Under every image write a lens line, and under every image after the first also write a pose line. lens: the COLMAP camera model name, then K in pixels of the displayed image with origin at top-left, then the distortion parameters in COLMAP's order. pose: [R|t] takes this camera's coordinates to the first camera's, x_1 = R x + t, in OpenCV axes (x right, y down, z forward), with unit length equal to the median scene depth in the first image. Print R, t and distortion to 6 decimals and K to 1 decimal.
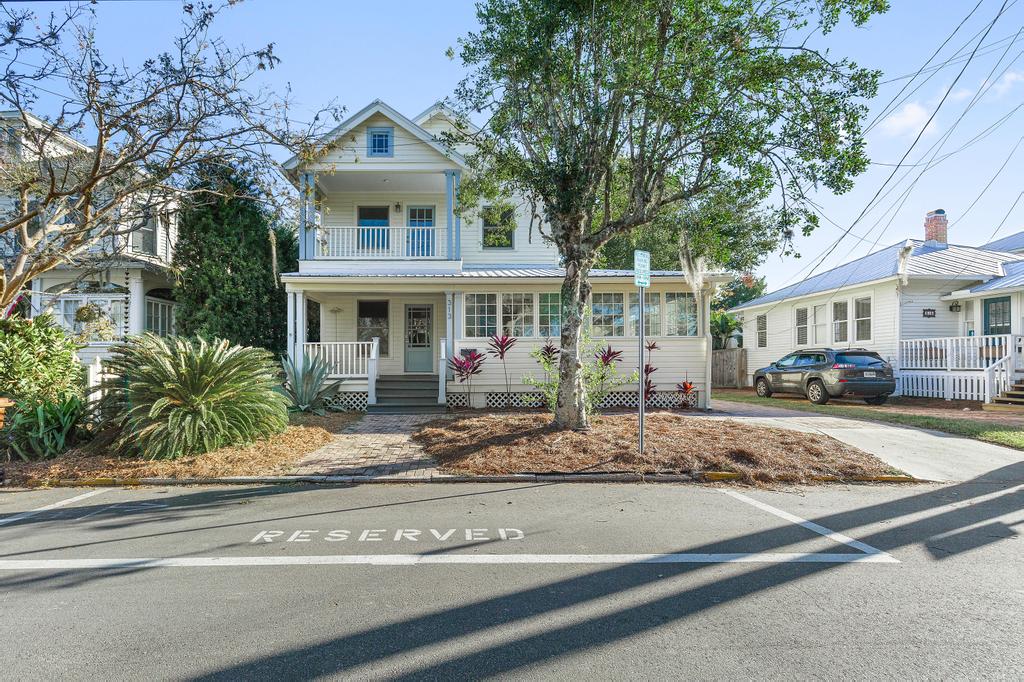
lens RADIAL K [[470.7, 0, 479.2], [0, 470.7, 356.4], [0, 0, 1]] dist [0.002149, 0.000313]
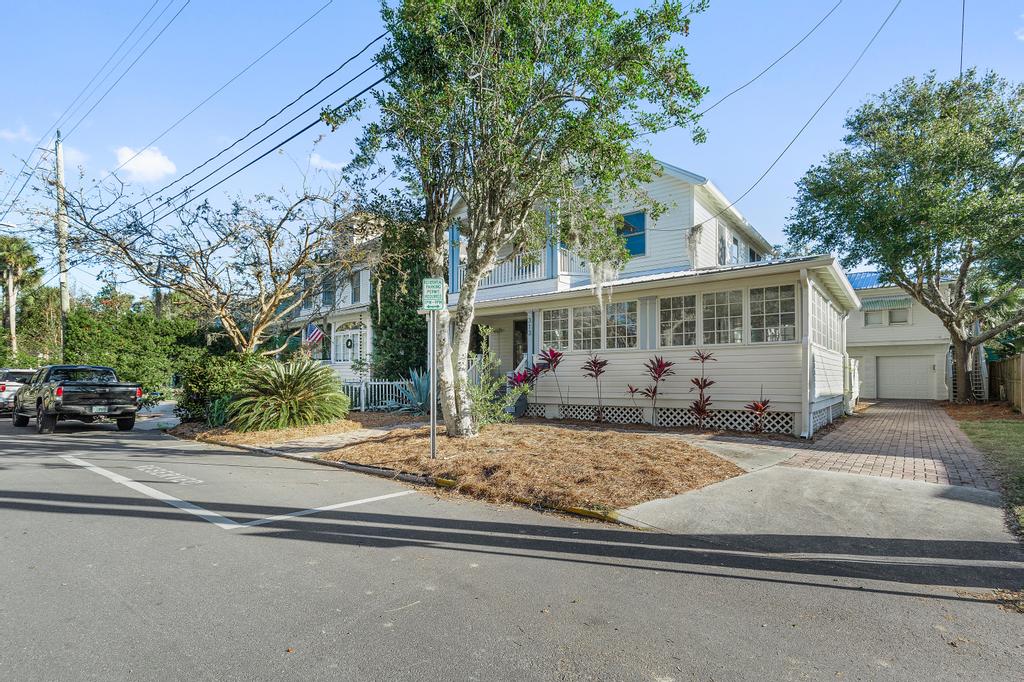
lens RADIAL K [[481.8, 0, 510.3], [0, 481.8, 361.1], [0, 0, 1]] dist [0.019283, -0.000006]
pose [[0.788488, -0.018178, -0.614782, 0.580865], [0.013184, 0.999833, -0.012655, -0.005863], [0.614909, 0.001874, 0.788596, 0.093325]]
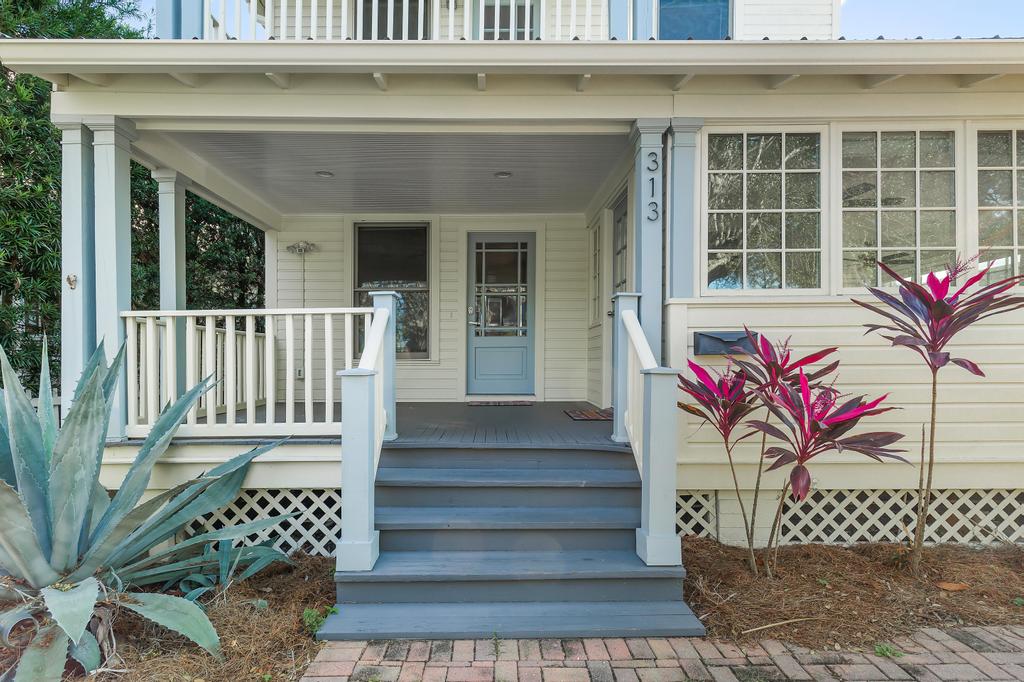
lens RADIAL K [[481.8, 0, 510.3], [0, 481.8, 361.1], [0, 0, 1]] dist [0.019283, -0.000006]
pose [[0.999804, -0.000682, -0.019787, -0.139263], [0.000836, 0.999969, 0.007780, -0.000979], [0.019781, -0.007795, 0.999774, 0.713519]]
